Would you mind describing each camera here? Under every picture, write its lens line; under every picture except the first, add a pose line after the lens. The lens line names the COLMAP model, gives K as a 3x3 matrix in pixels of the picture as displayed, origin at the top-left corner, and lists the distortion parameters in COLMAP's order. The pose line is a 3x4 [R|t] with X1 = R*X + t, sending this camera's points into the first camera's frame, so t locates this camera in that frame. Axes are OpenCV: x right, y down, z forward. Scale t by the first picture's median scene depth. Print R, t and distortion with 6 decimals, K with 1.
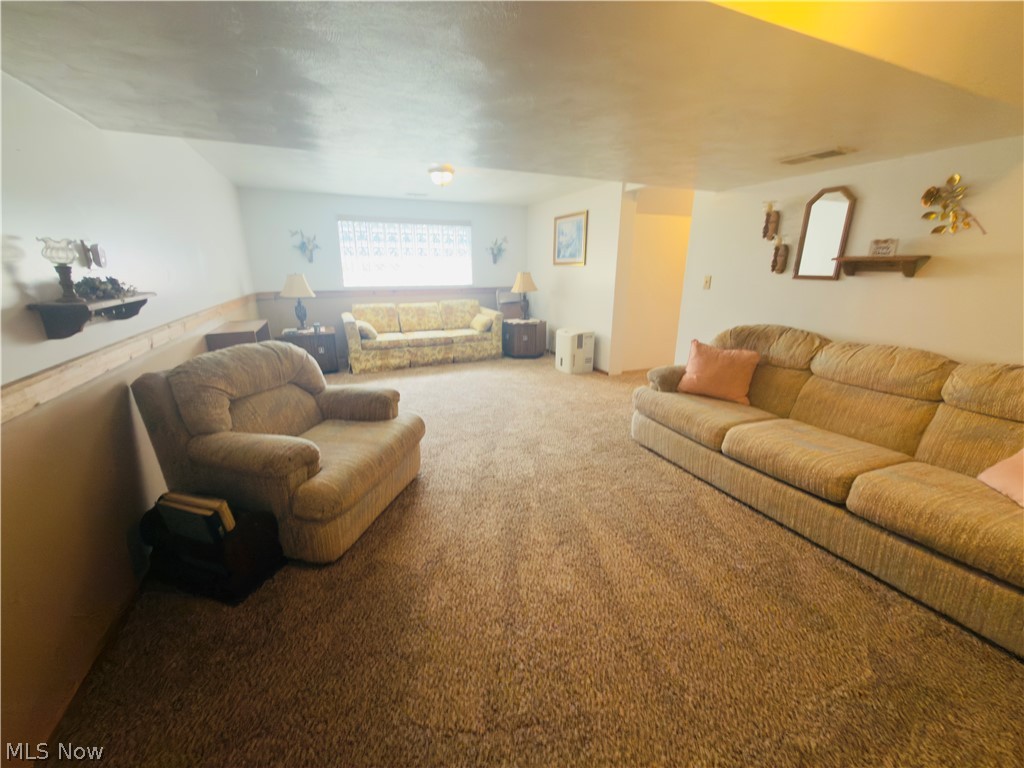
lens RADIAL K [[406.2, 0, 509.5], [0, 406.2, 382.3], [0, 0, 1]] dist [0.000728, 0.000014]
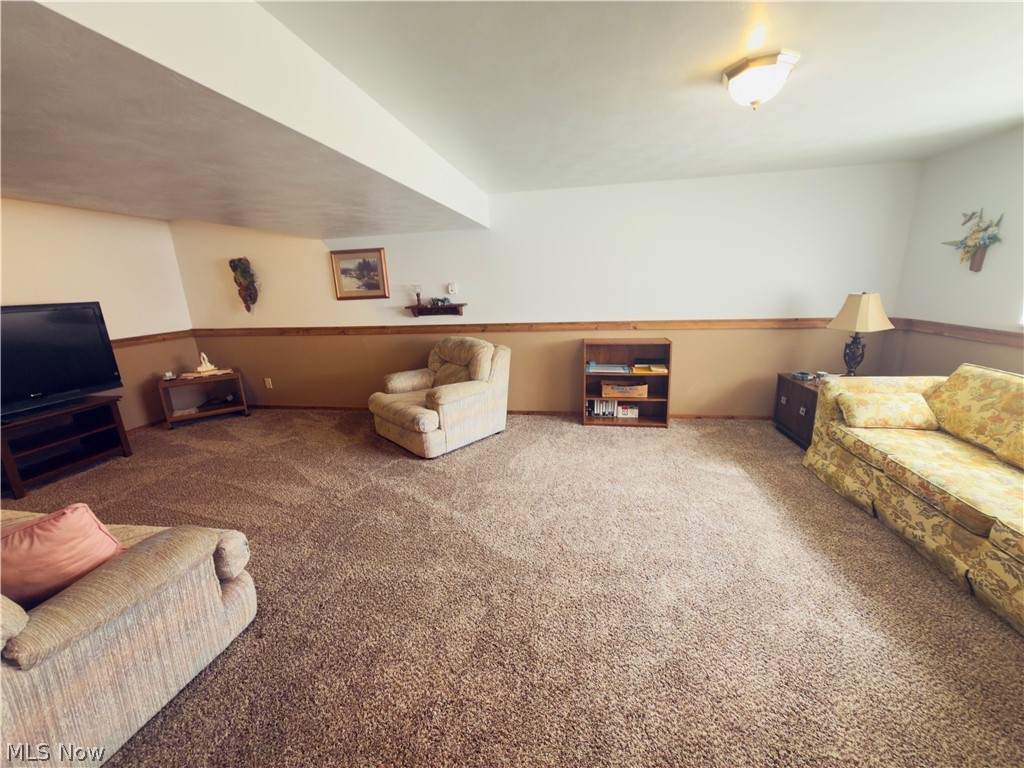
lens RADIAL K [[406.2, 0, 509.5], [0, 406.2, 382.3], [0, 0, 1]] dist [0.000728, 0.000014]
pose [[-0.560625, 0.217658, -0.798952, 0.289833], [-0.192151, 0.904307, 0.381192, -0.259022], [0.805468, 0.367225, -0.465153, 0.843496]]
